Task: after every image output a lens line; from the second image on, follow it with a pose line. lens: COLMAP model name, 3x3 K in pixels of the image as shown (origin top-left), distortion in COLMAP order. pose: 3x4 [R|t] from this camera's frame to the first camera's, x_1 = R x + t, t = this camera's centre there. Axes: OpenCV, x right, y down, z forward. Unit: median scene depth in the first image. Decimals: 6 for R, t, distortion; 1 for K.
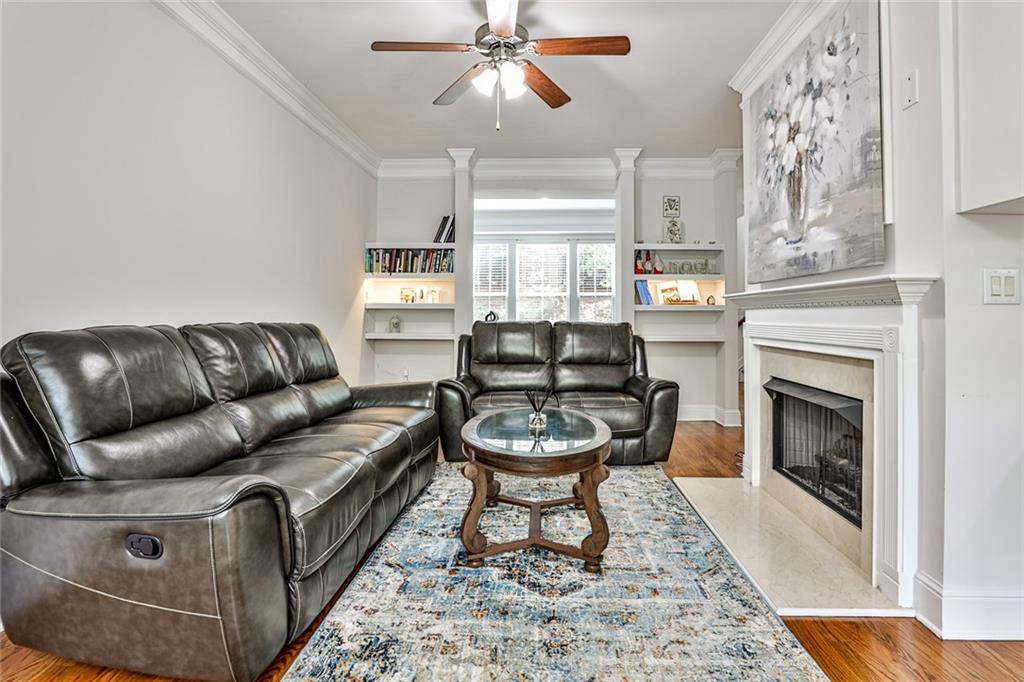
lens RADIAL K [[505.9, 0, 524.4], [0, 505.9, 318.4], [0, 0, 1]] dist [-0.024249, 0.000129]
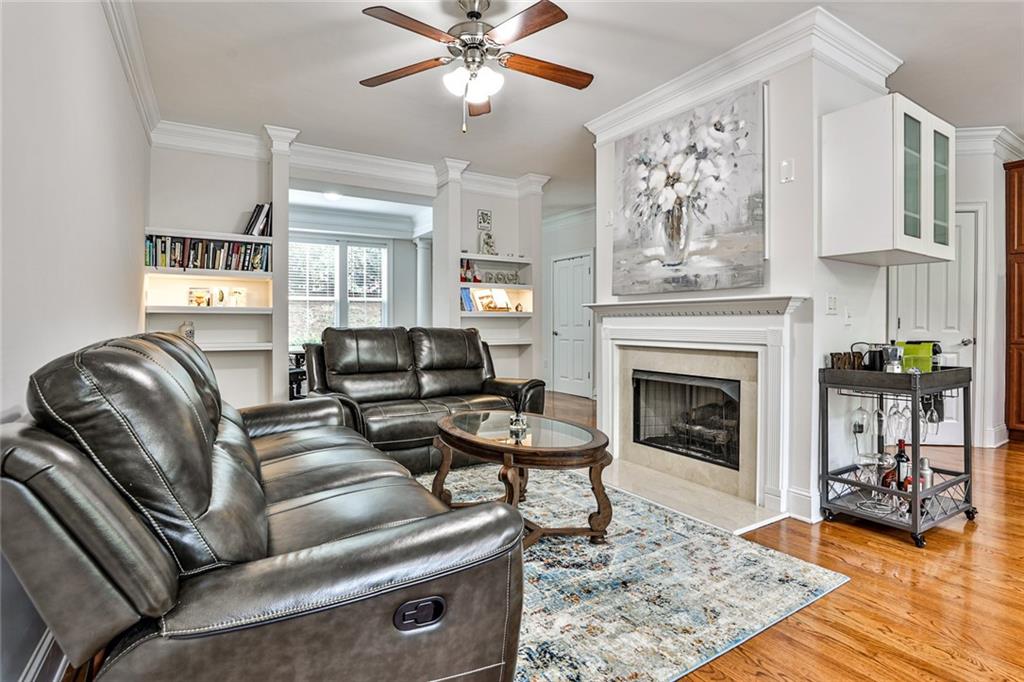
lens RADIAL K [[504.8, 0, 512.0], [0, 504.8, 341.0], [0, 0, 1]] dist [-0.044037, 0.014802]
pose [[0.837557, -0.022581, 0.545883, -0.529389], [0.004081, 0.999376, 0.035077, -0.002226], [-0.546334, -0.027151, 0.837127, 0.129129]]
